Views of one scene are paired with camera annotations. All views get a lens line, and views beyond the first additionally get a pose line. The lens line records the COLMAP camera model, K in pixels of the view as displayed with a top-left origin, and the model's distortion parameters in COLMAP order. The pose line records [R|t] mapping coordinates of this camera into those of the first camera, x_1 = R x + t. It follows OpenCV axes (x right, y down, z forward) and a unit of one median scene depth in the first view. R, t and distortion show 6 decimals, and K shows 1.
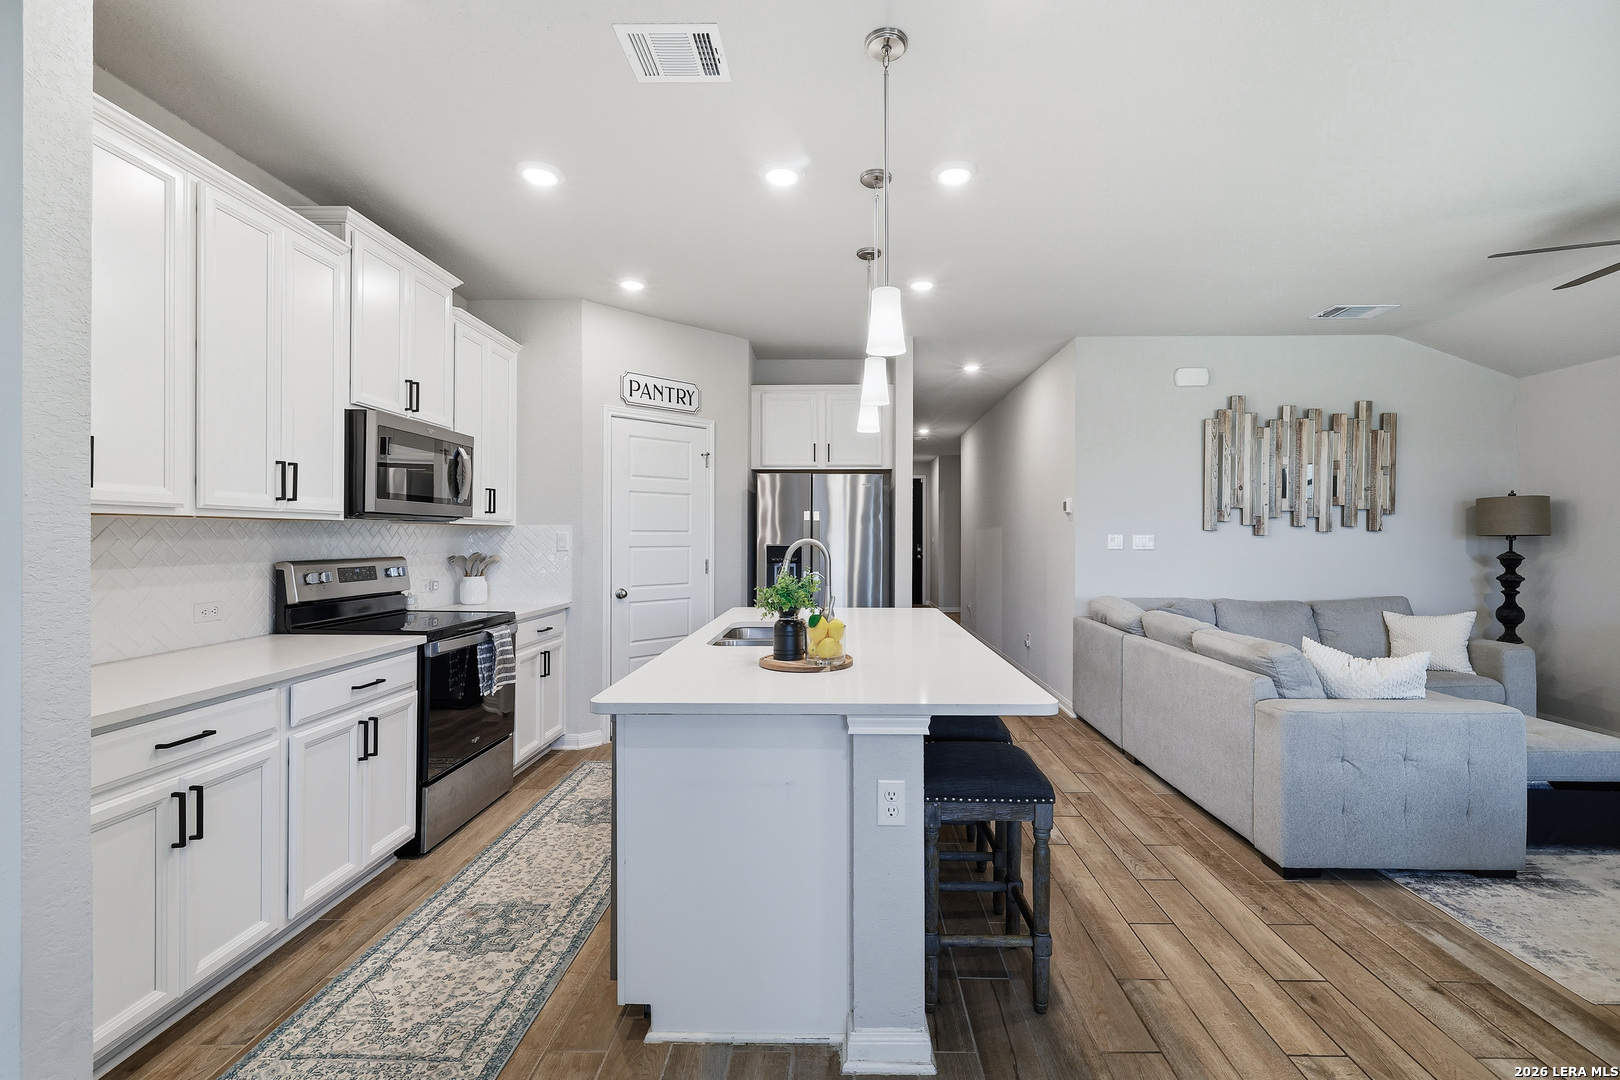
lens RADIAL K [[714.1, 0, 829.9], [0, 714.1, 536.8], [0, 0, 1]] dist [0.000545, 0.000111]
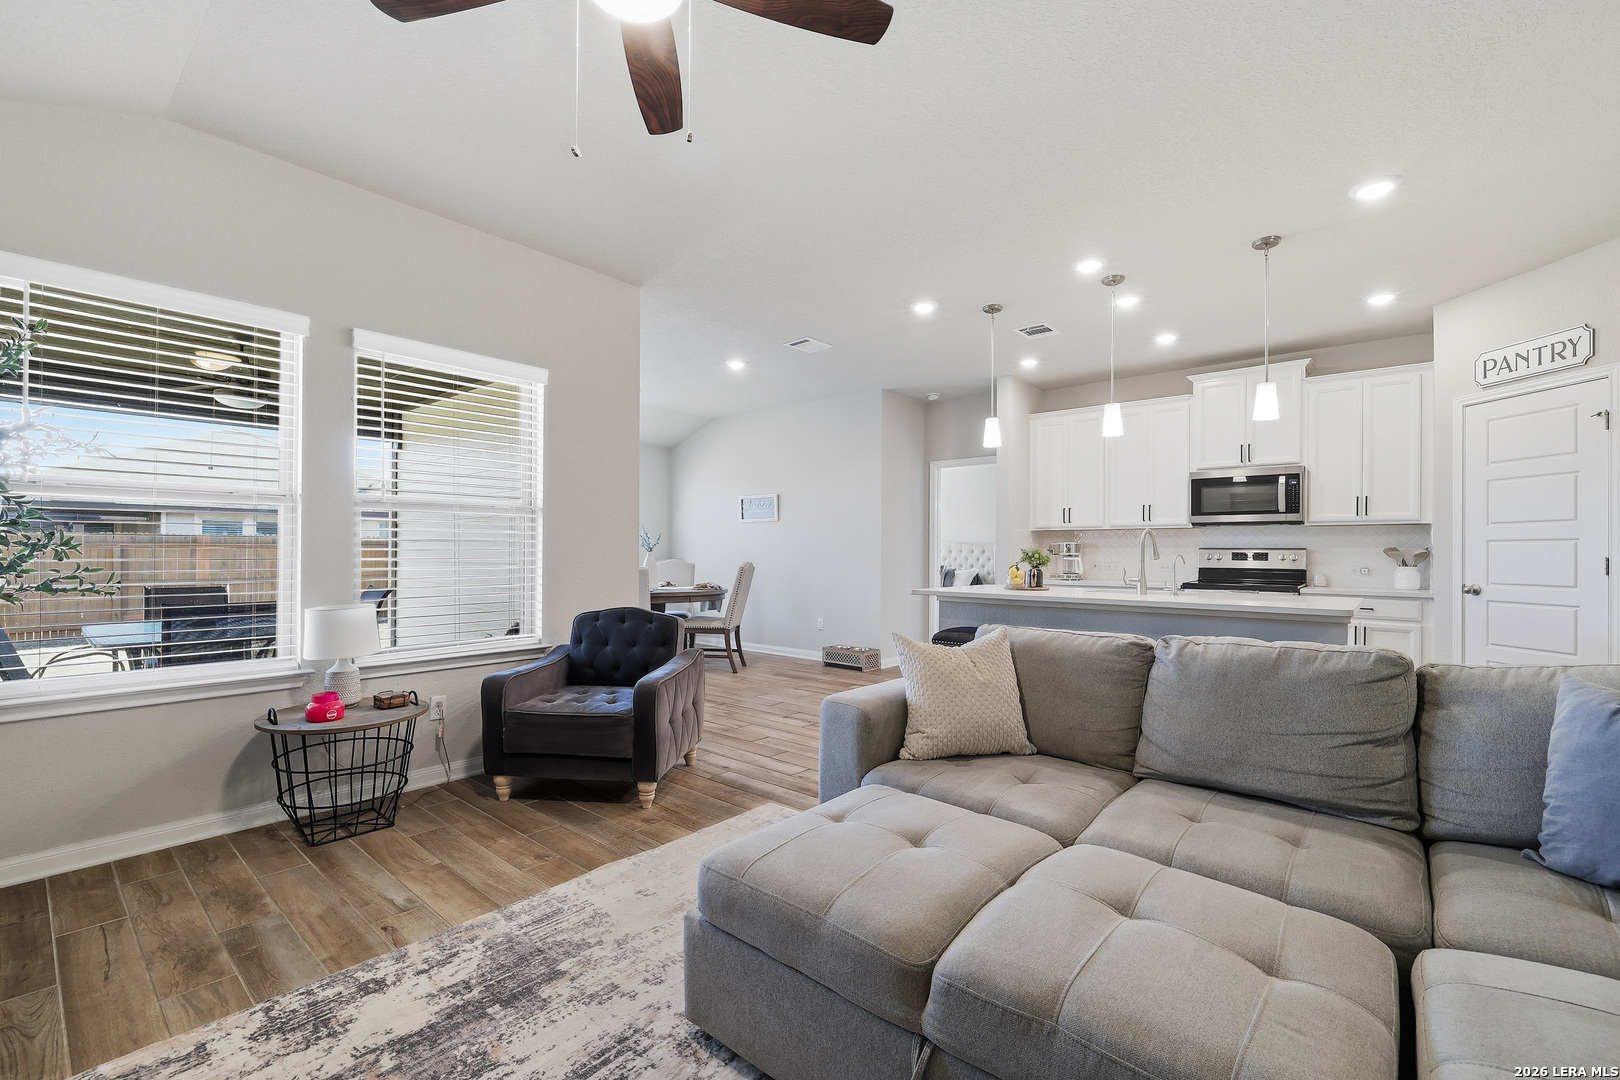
lens RADIAL K [[685.8, 0, 818.3], [0, 685.8, 549.1], [0, 0, 1]] dist [0.000446, -0.000055]
pose [[-0.640561, -0.009090, -0.767854, 1.116659], [-0.007715, 0.999956, -0.005401, 0.042831], [0.767869, 0.002464, -0.640602, 1.056486]]
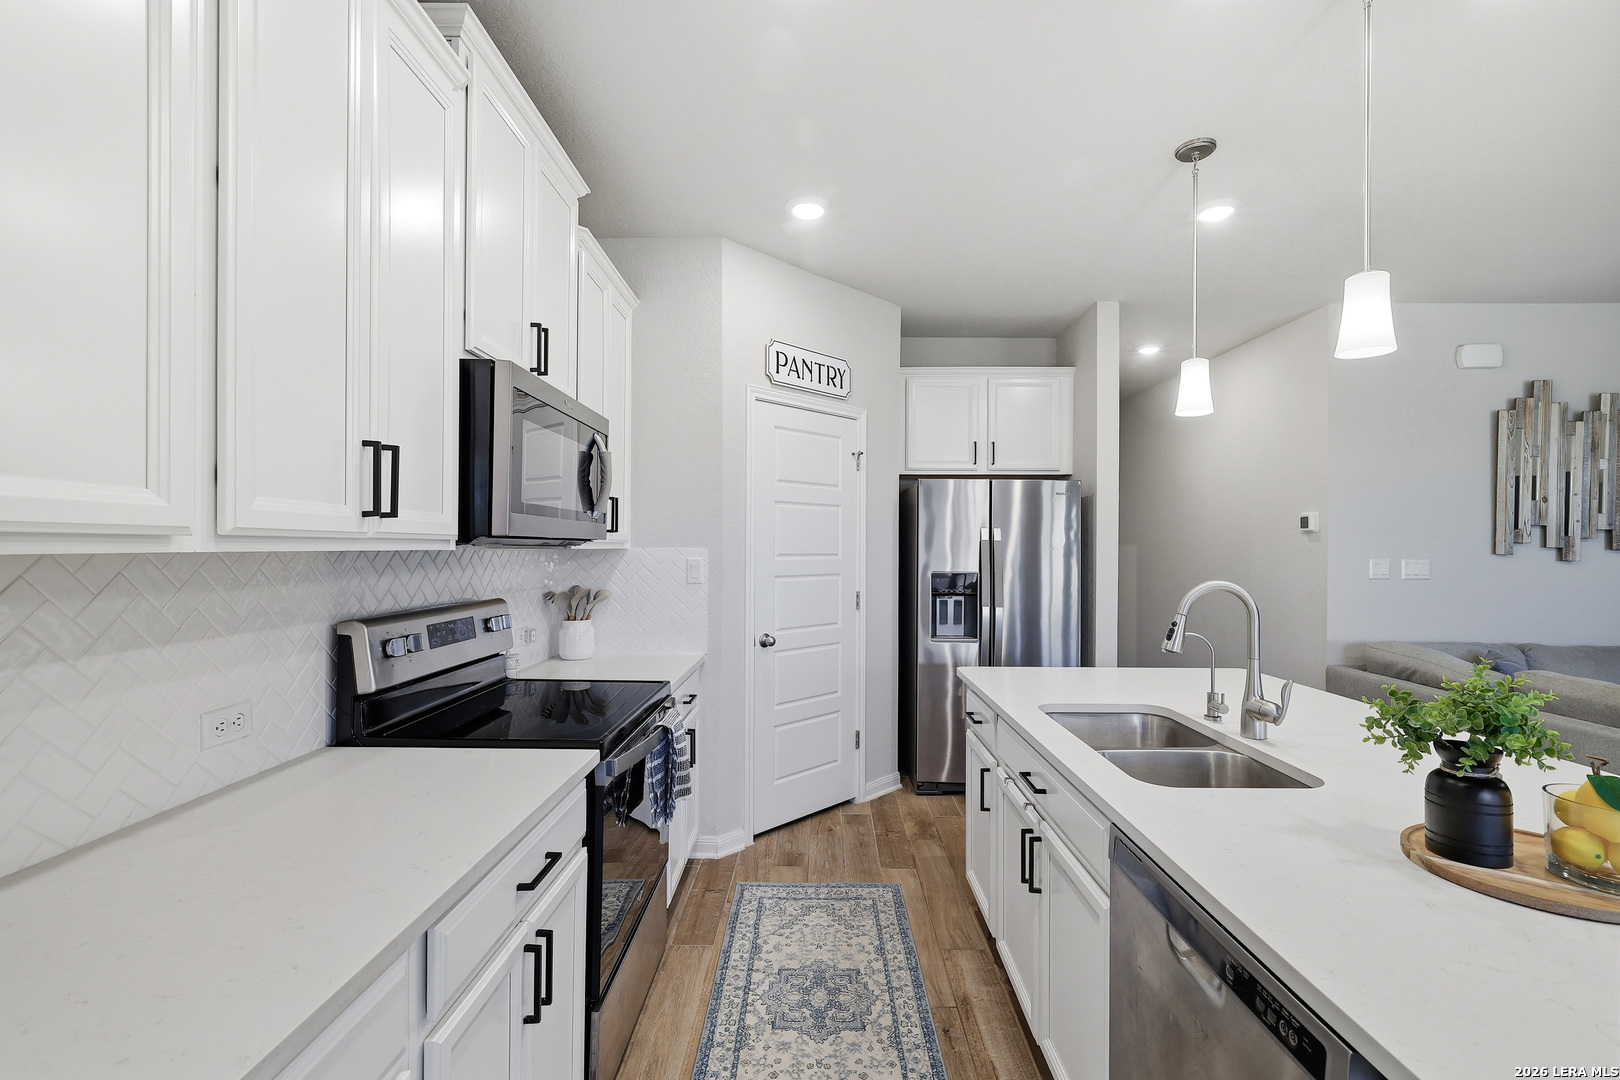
lens RADIAL K [[707.3, 0, 809.8], [0, 707.3, 546.9], [0, 0, 1]] dist [-0.000248, 0.000105]
pose [[0.999974, 0.002347, 0.006780, -0.291084], [-0.002340, 0.999997, -0.000982, -0.018855], [-0.006782, 0.000967, 0.999977, 0.311069]]
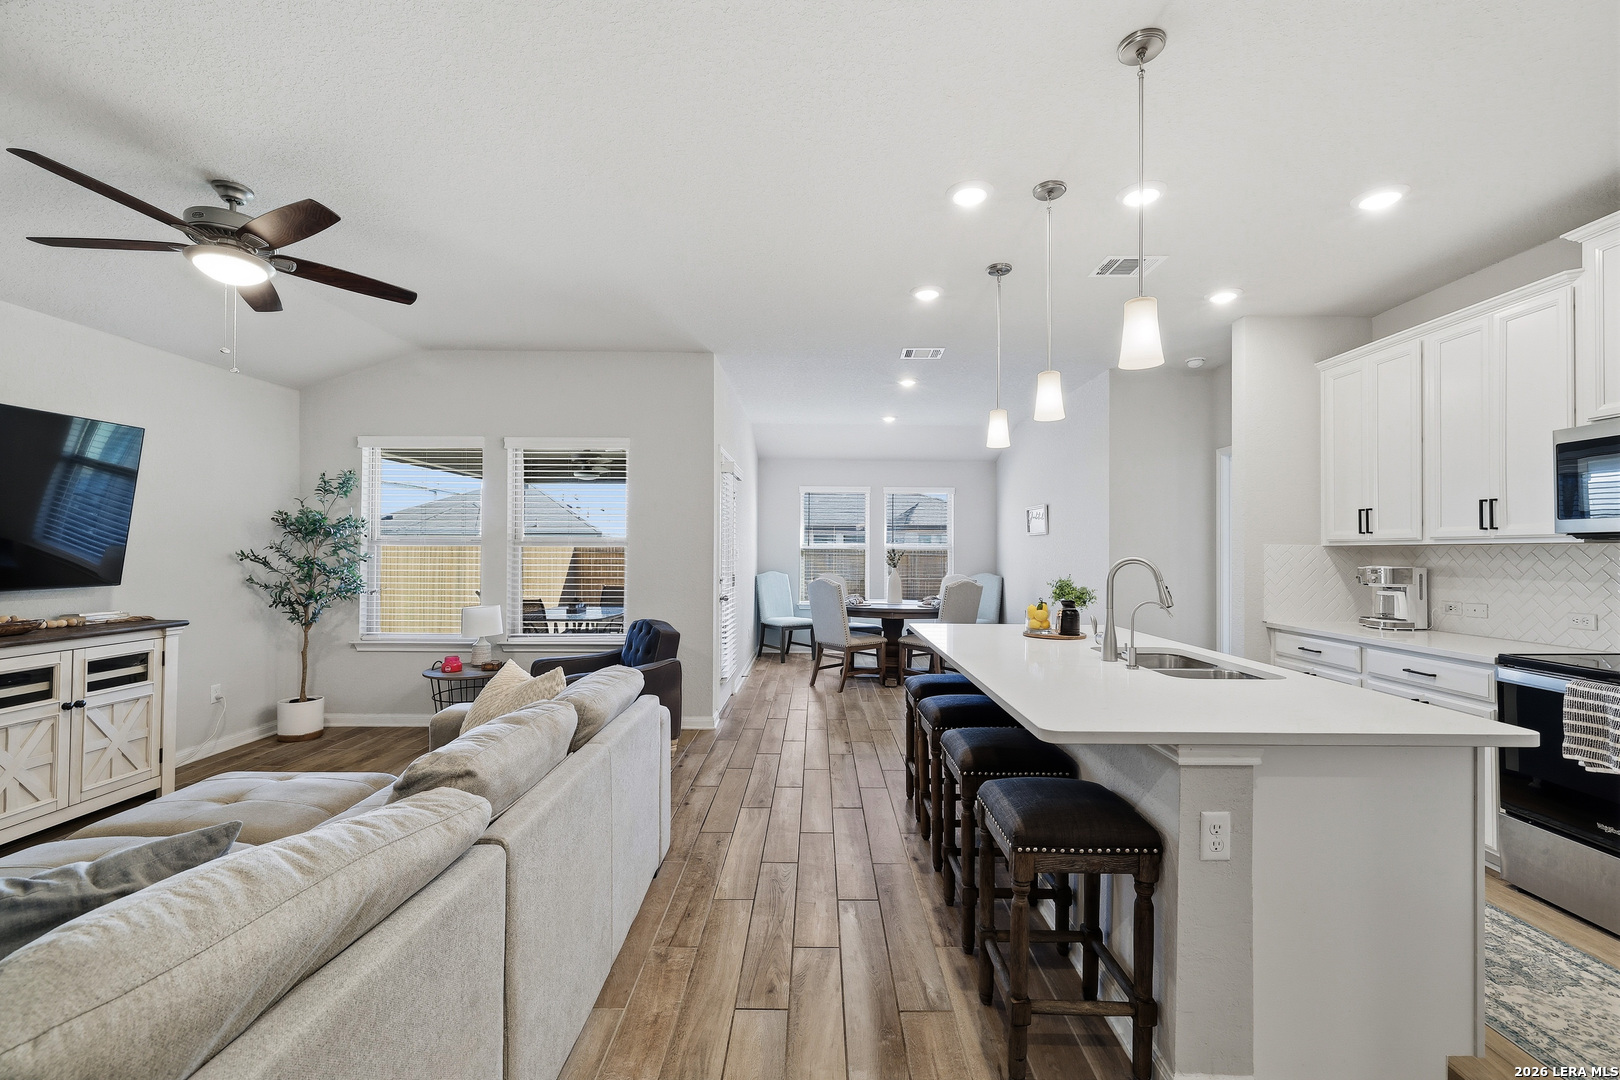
lens RADIAL K [[672.9, 0, 810.0], [0, 672.9, 540.0], [0, 0, 1]] dist [-0.002359, -0.000182]
pose [[-0.999945, -0.009224, -0.004908, 0.290880], [-0.009151, 0.999850, -0.014723, -0.001855], [0.005043, -0.014677, -0.999880, 1.413454]]
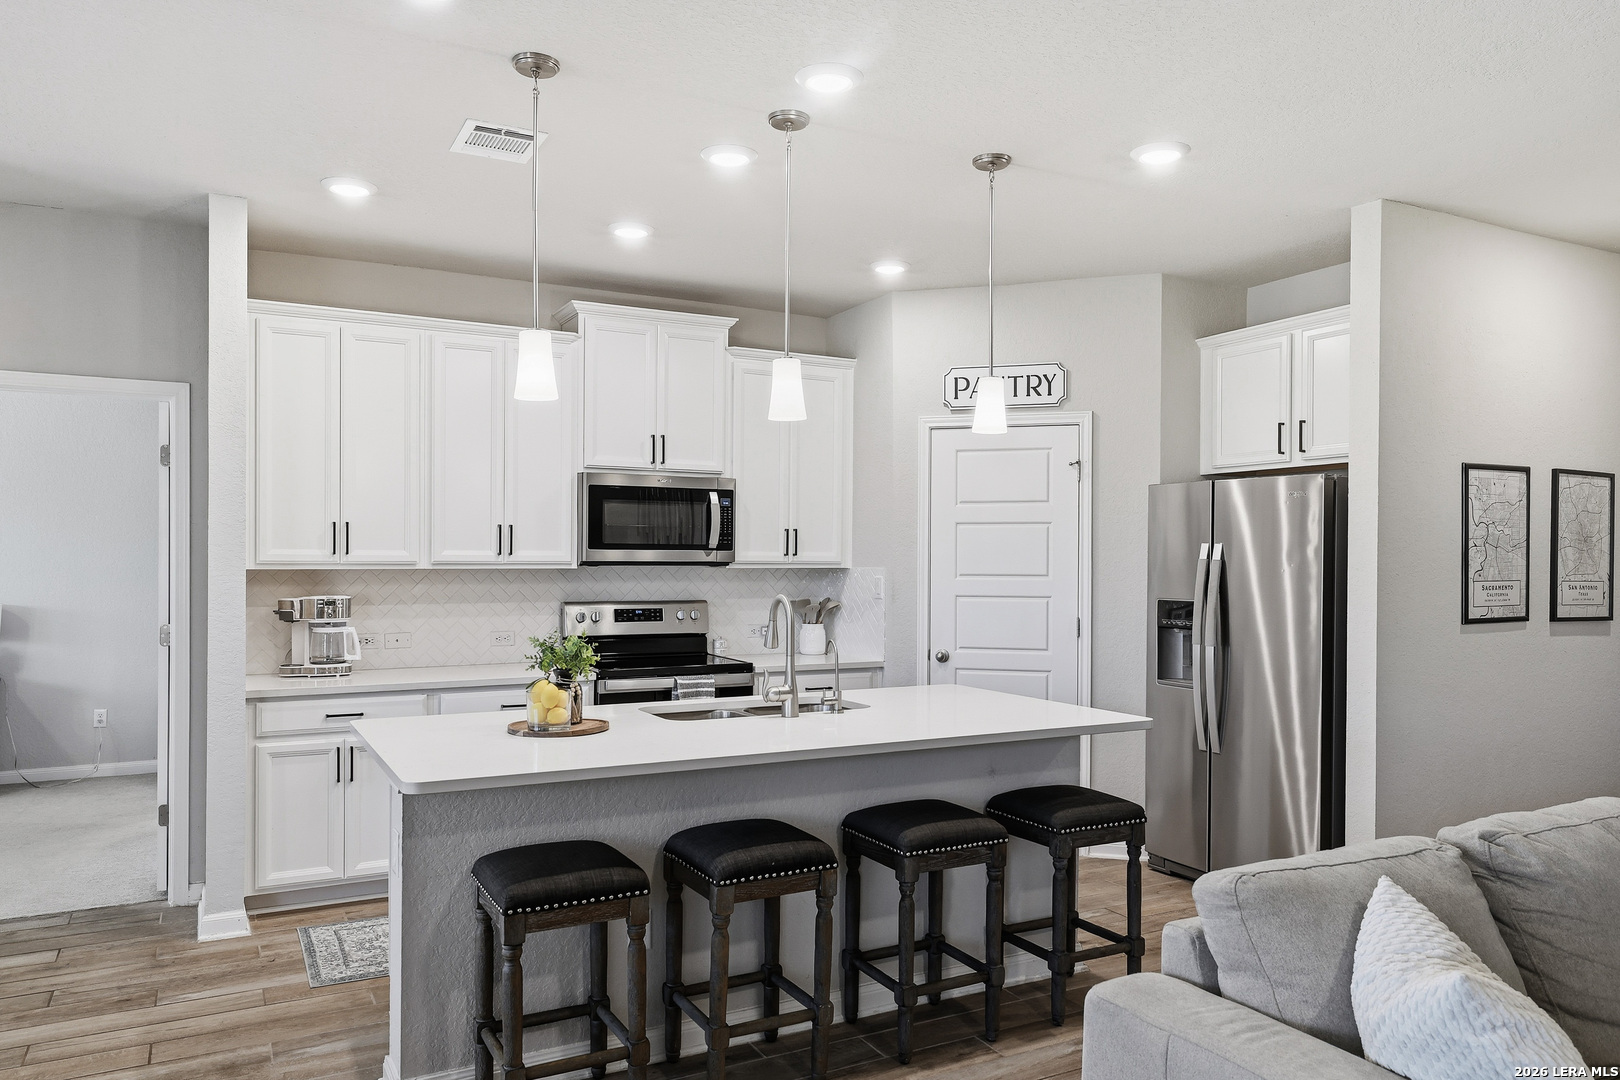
lens RADIAL K [[1134.4, 0, 811.7], [0, 1134.4, 563.3], [0, 0, 1]] dist [0.006481, 0.004031]
pose [[0.479847, 0.003241, -0.877346, 0.830430], [-0.003696, 0.999992, 0.001672, -0.026158], [0.877344, 0.002440, 0.479855, 0.329574]]
